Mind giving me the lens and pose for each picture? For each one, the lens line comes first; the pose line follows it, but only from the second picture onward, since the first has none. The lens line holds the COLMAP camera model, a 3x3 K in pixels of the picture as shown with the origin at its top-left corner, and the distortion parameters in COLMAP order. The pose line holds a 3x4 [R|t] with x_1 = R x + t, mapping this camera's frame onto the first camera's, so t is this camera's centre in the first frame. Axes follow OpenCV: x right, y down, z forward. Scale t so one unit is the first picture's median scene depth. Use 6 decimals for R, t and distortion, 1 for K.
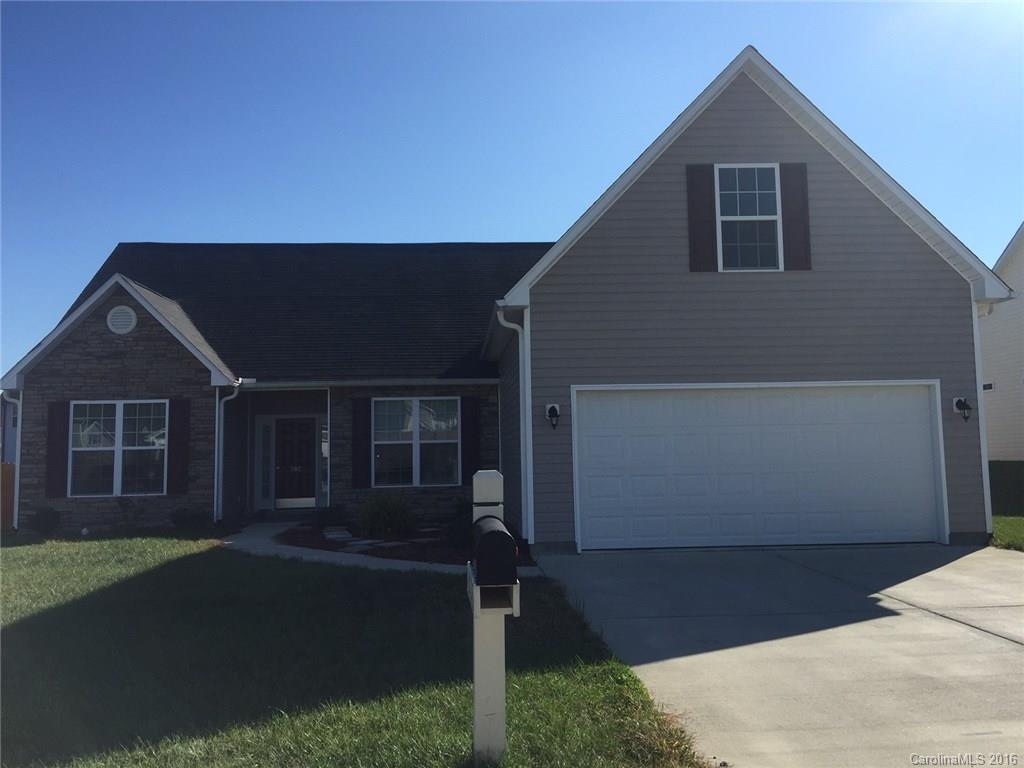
lens RADIAL K [[862.4, 0, 509.7], [0, 862.4, 360.8], [0, 0, 1]] dist [0.095024, -0.129071]
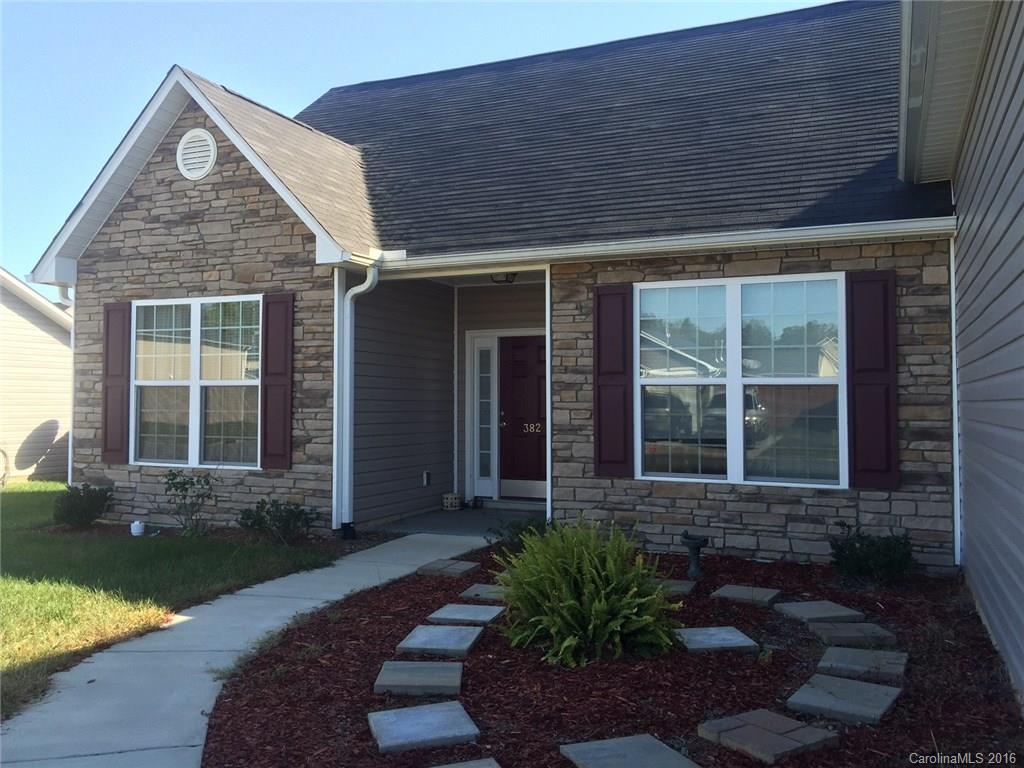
lens RADIAL K [[862.4, 0, 509.7], [0, 862.4, 360.8], [0, 0, 1]] dist [0.095024, -0.129071]
pose [[0.887241, 0.003261, -0.461295, -0.007848], [0.026038, 0.998027, 0.057137, 0.058472], [0.460571, -0.062705, 0.885405, 0.591146]]
